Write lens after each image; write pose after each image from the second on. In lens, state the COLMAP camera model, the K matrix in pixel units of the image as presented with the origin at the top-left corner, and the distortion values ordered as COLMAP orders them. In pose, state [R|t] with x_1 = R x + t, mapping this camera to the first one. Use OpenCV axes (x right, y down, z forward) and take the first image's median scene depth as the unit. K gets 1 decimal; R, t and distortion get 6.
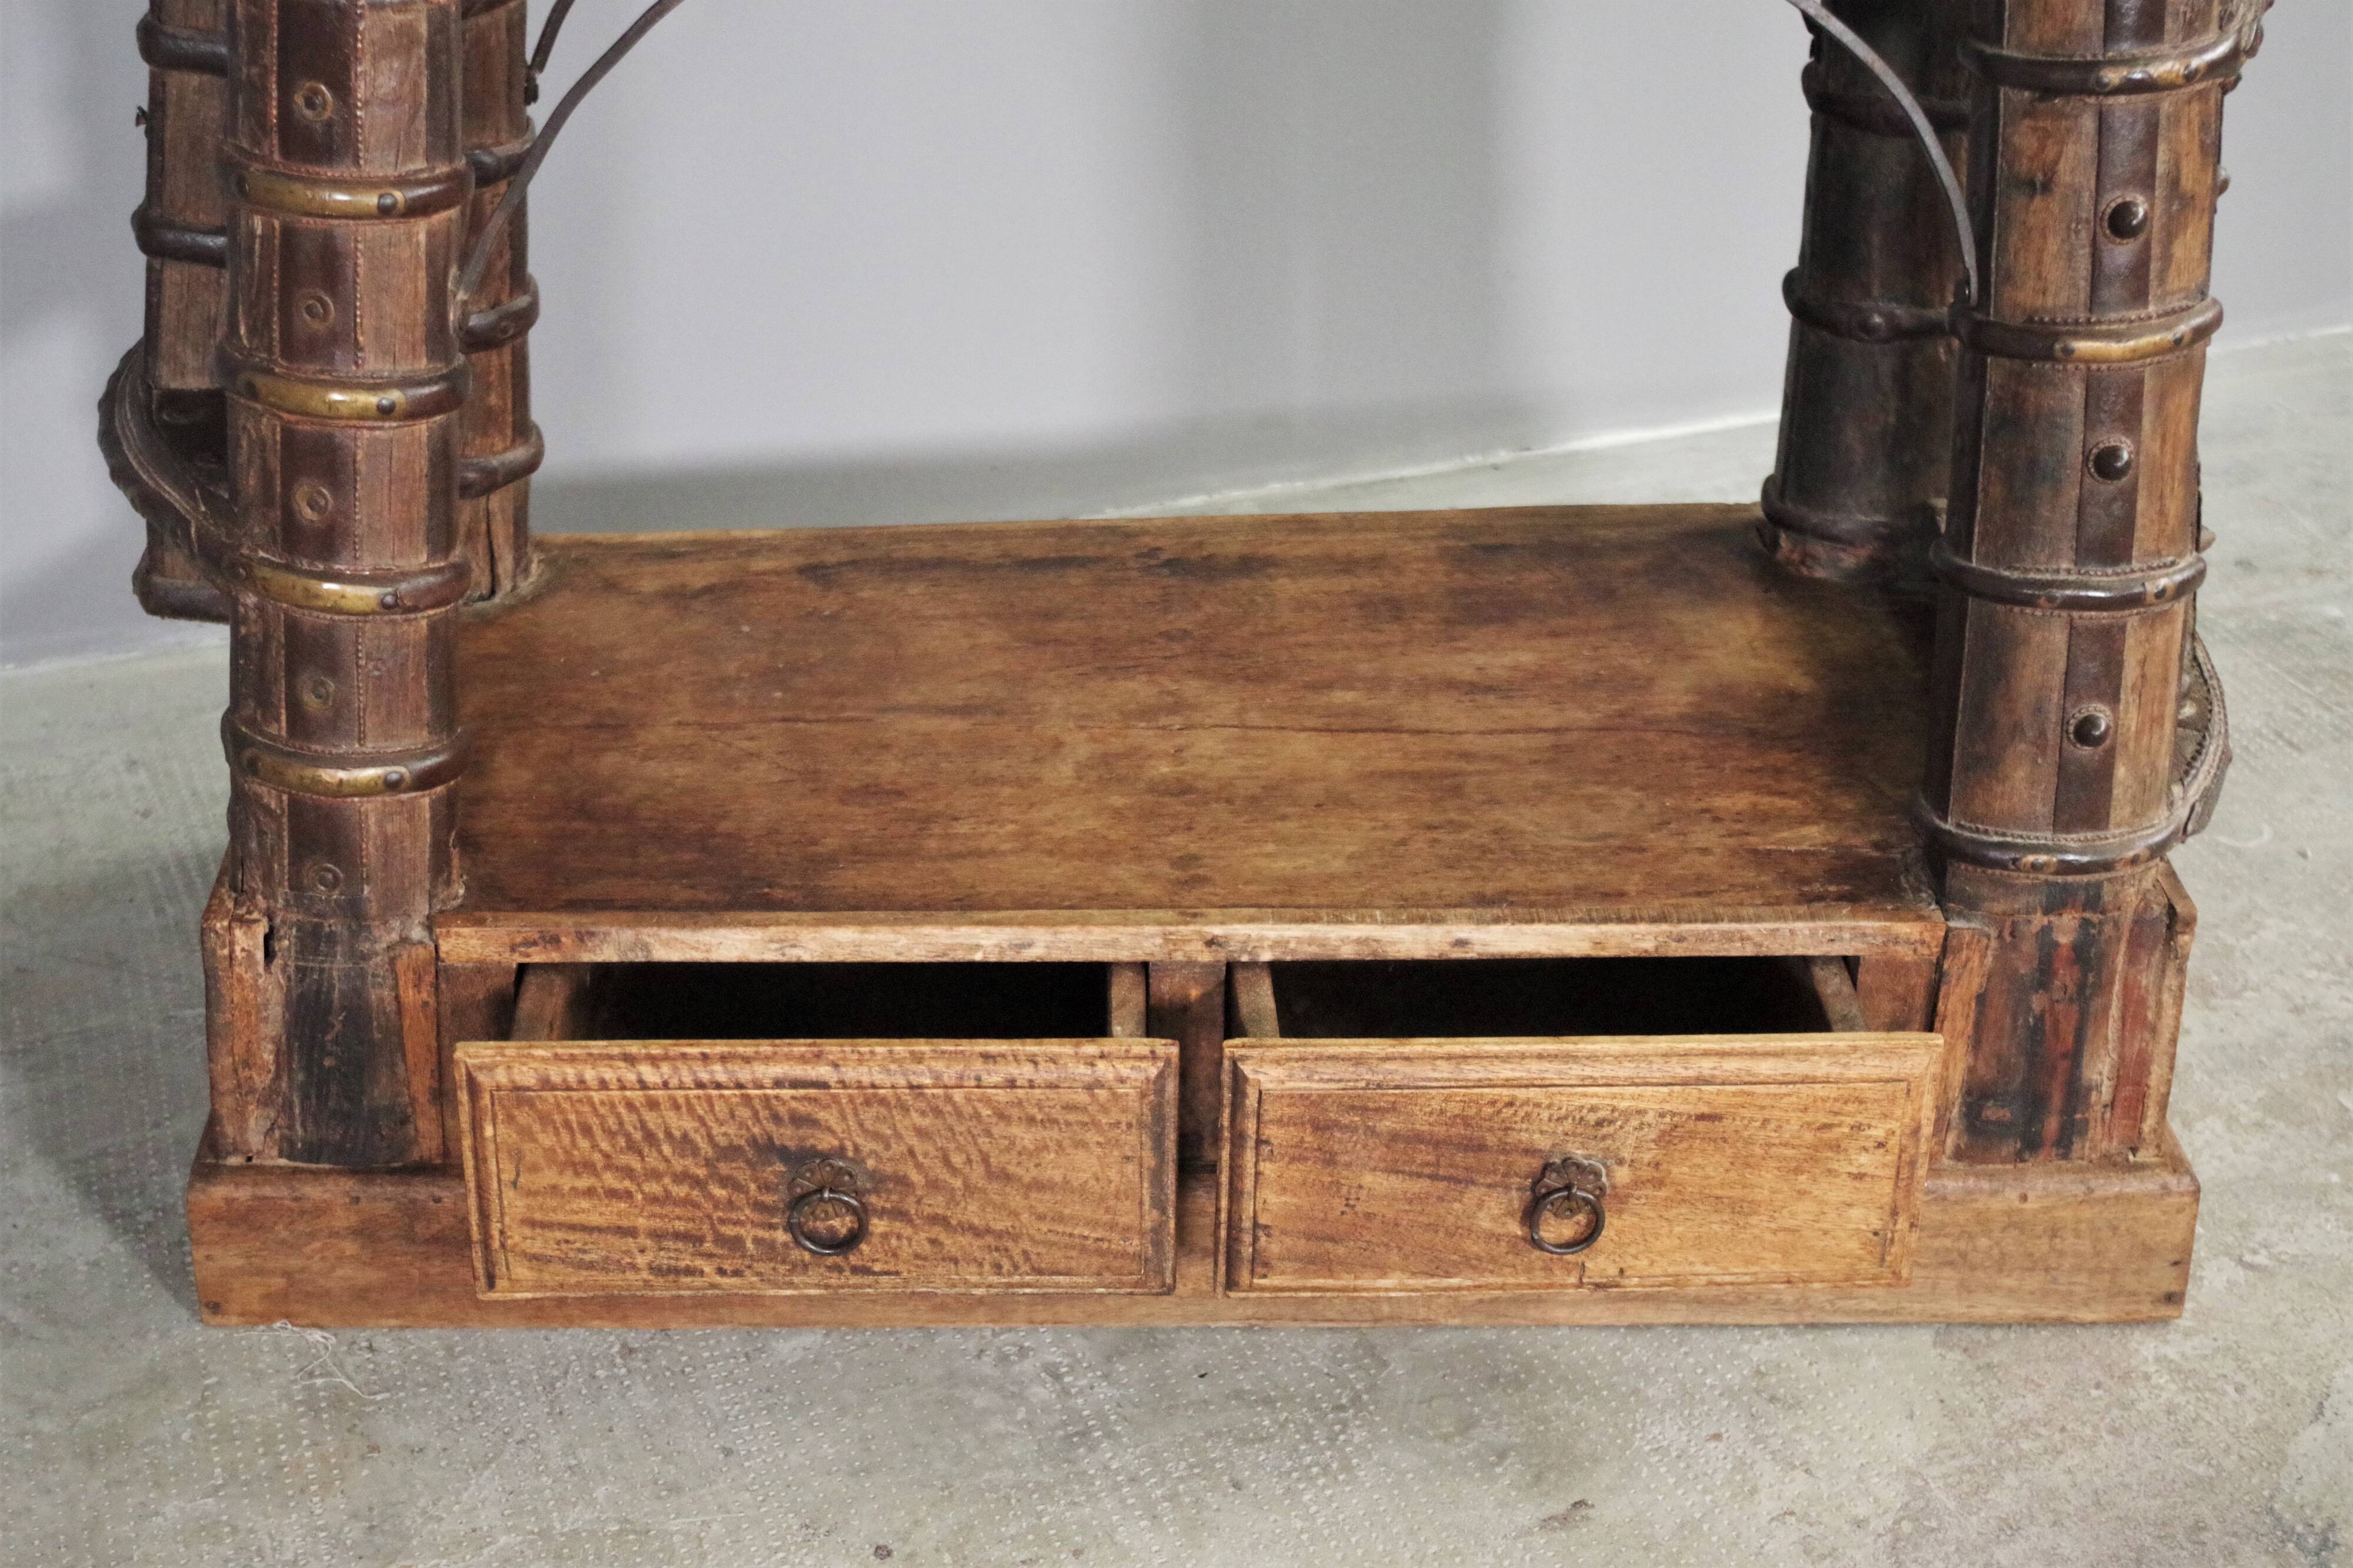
lens RADIAL K [[3754.5, 0, 1179.1], [0, 3754.5, 698.9], [0, 0, 1]] dist [0.016355, 0.086785]
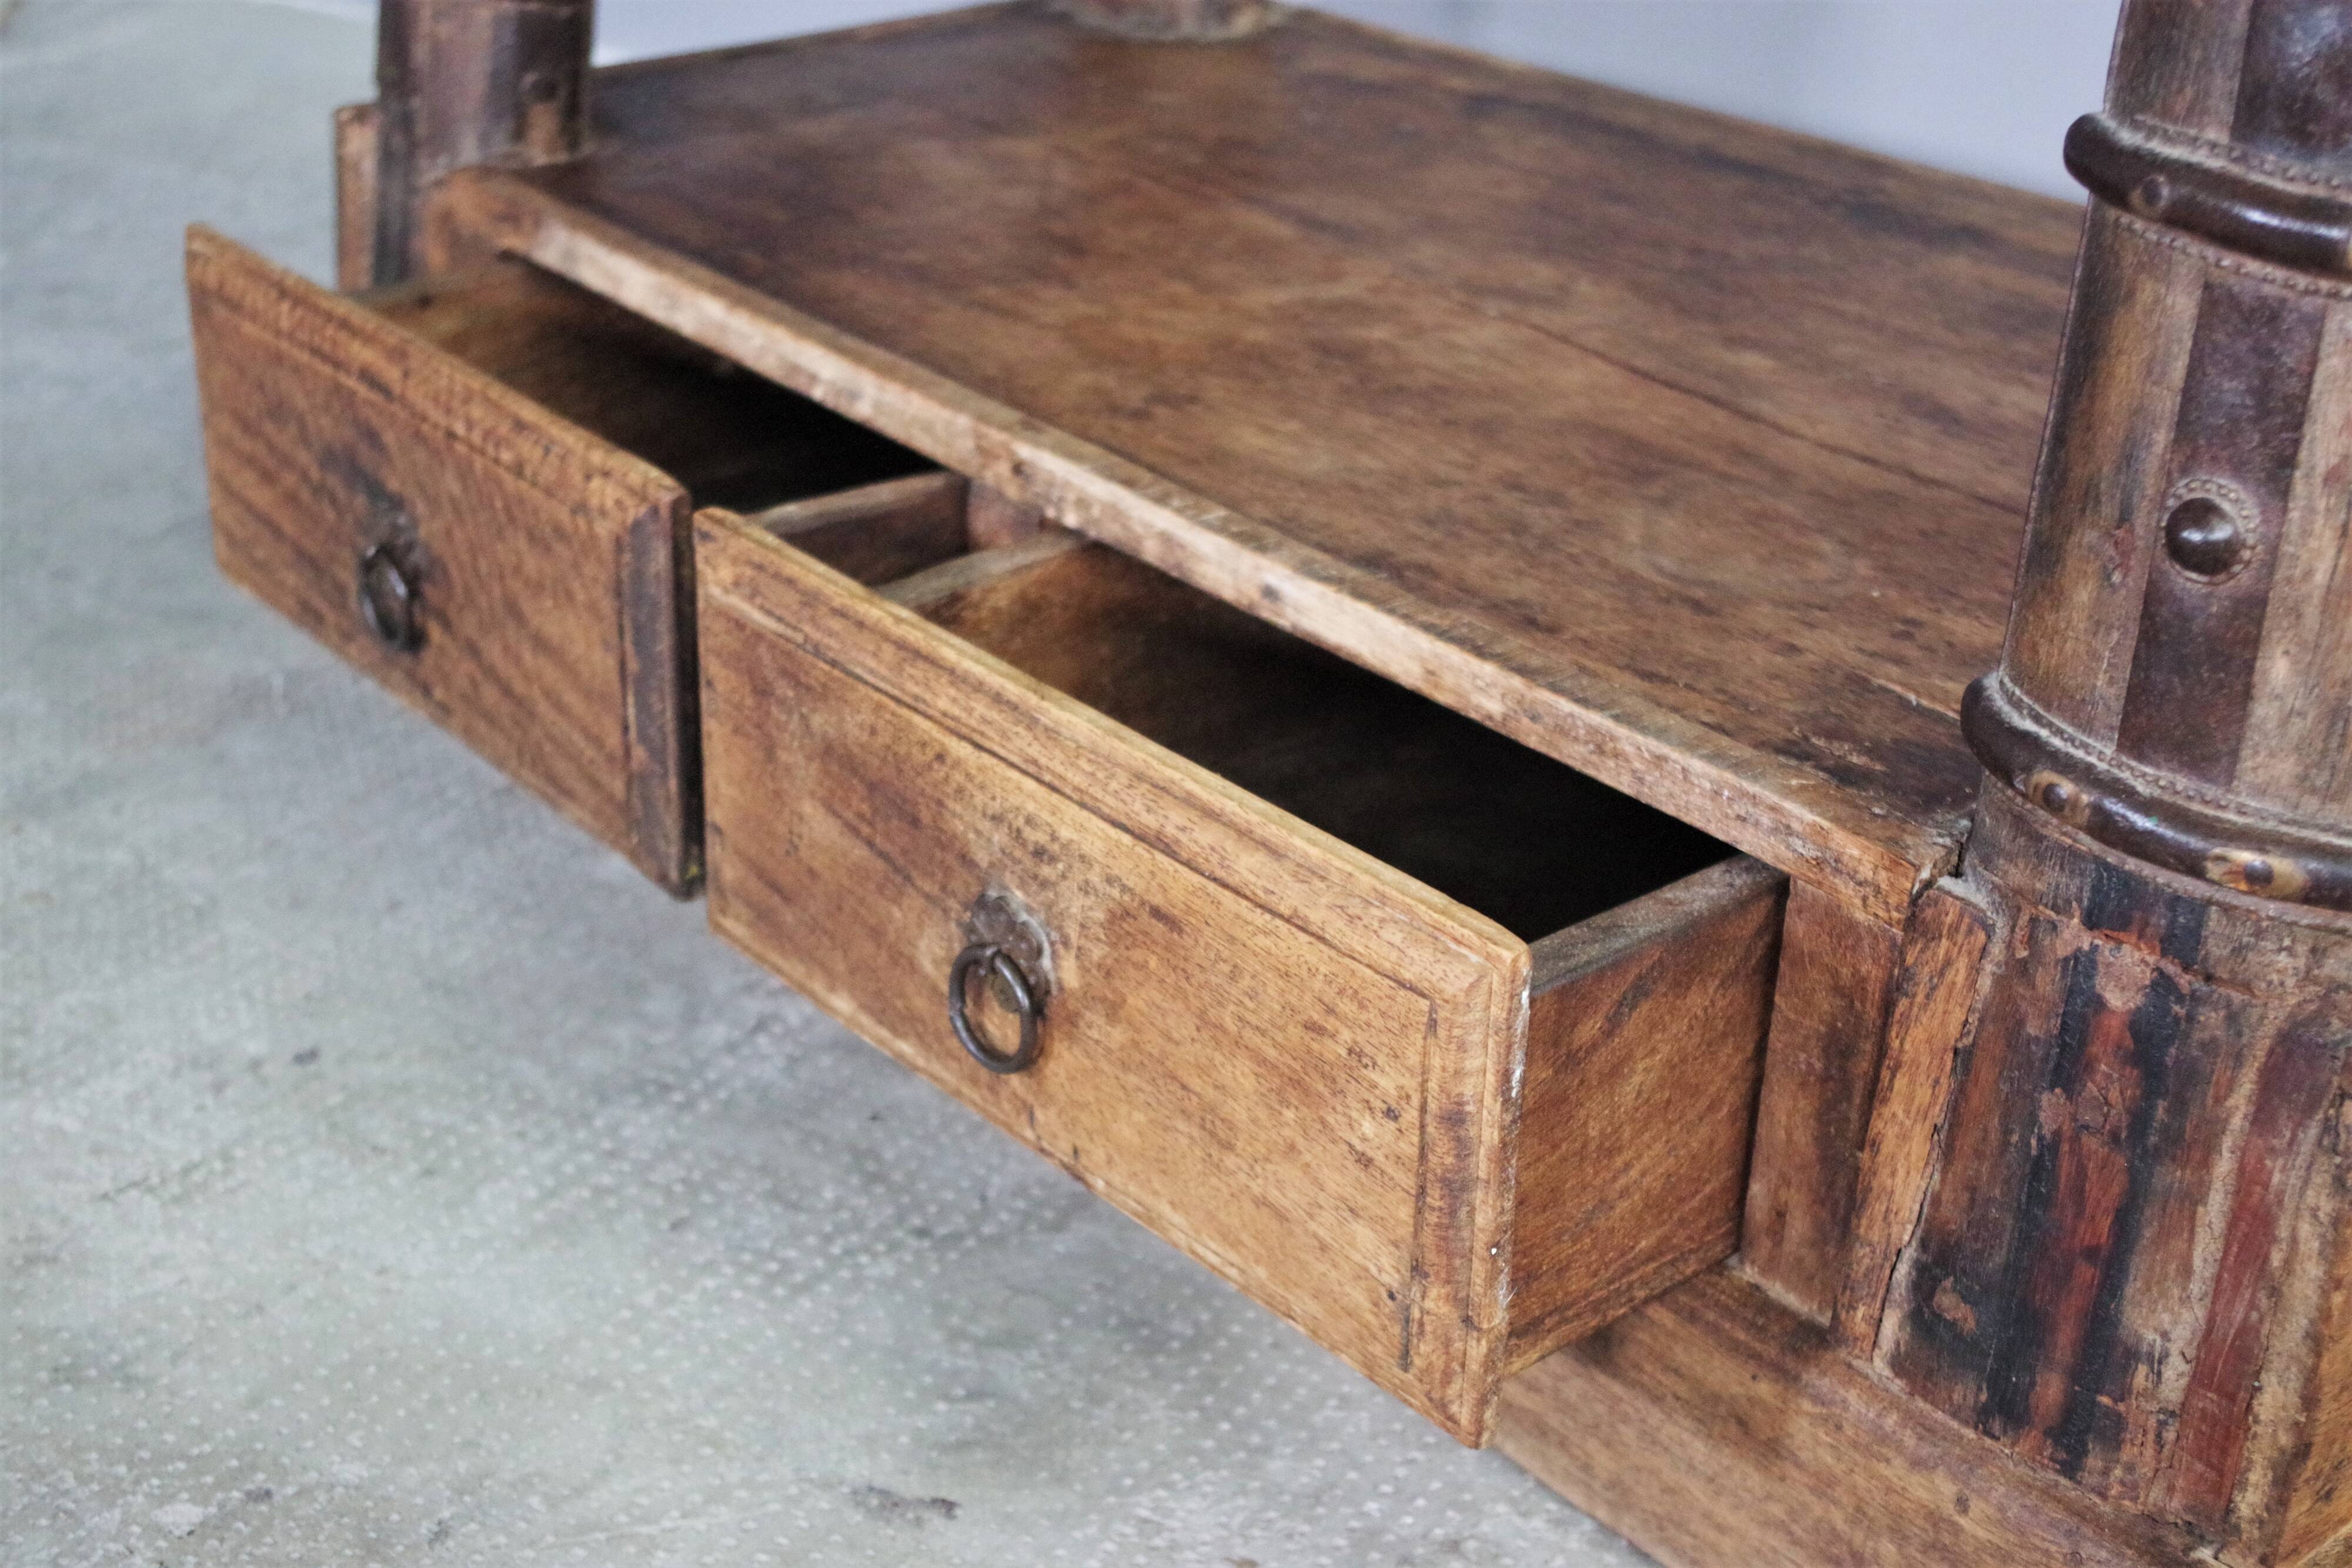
lens RADIAL K [[3414.4, 0, 1169.9], [0, 3414.4, 725.9], [0, 0, 1]] dist [0.009937, 0.043663]
pose [[0.618953, 0.341730, -0.707190, 0.453179], [-0.370339, 0.920993, 0.120913, 0.025014], [0.692637, 0.187060, 0.696608, 0.619164]]
